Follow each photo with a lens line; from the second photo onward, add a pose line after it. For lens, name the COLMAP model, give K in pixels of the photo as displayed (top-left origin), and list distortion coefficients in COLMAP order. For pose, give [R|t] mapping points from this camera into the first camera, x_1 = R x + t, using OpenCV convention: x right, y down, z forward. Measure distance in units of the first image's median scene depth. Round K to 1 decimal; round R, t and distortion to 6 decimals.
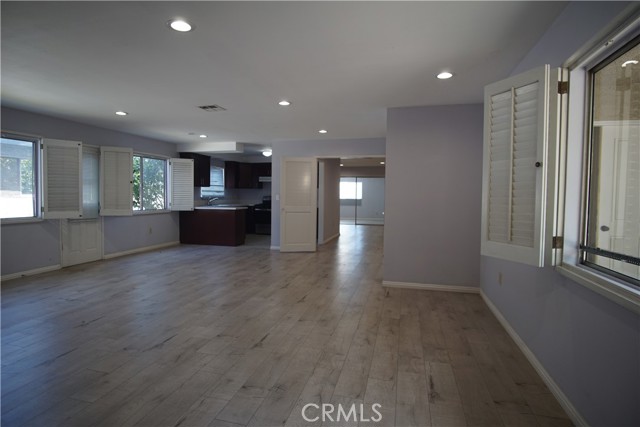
lens RADIAL K [[342.3, 0, 317.5], [0, 342.3, 208.1], [0, 0, 1]] dist [-0.034817, 0.010903]
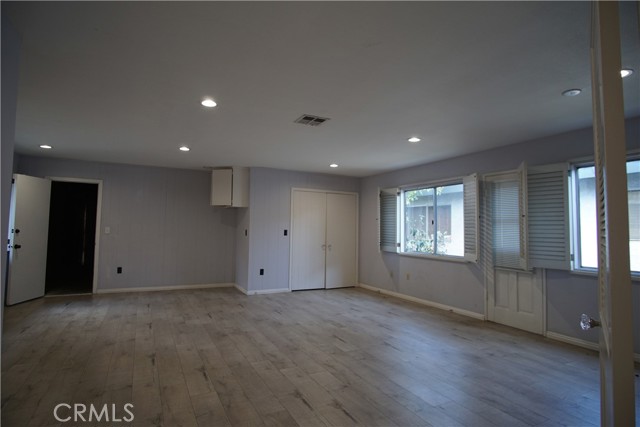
lens RADIAL K [[342.3, 0, 317.5], [0, 342.3, 208.1], [0, 0, 1]] dist [-0.034817, 0.010903]
pose [[-0.747941, -0.064462, -0.660628, 0.226196], [-0.050153, 0.997916, -0.040592, -0.076597], [0.661868, 0.002773, -0.749615, 1.961152]]
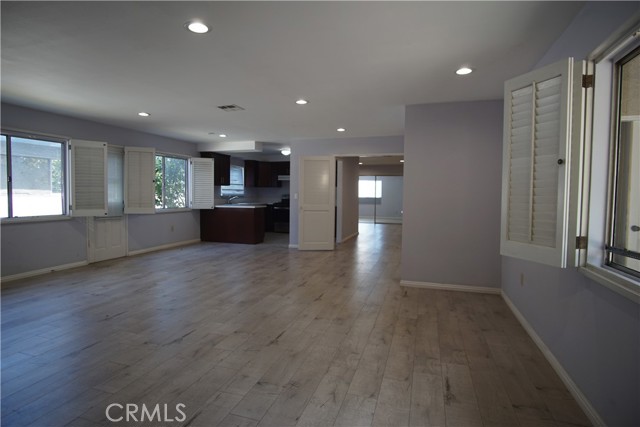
lens RADIAL K [[342.3, 0, 317.5], [0, 342.3, 208.1], [0, 0, 1]] dist [-0.034817, 0.010903]
pose [[0.998371, 0.001476, -0.057031, 0.008394], [-0.001233, 0.999990, 0.004300, 0.000080], [0.057037, -0.004223, 0.998363, -0.000014]]
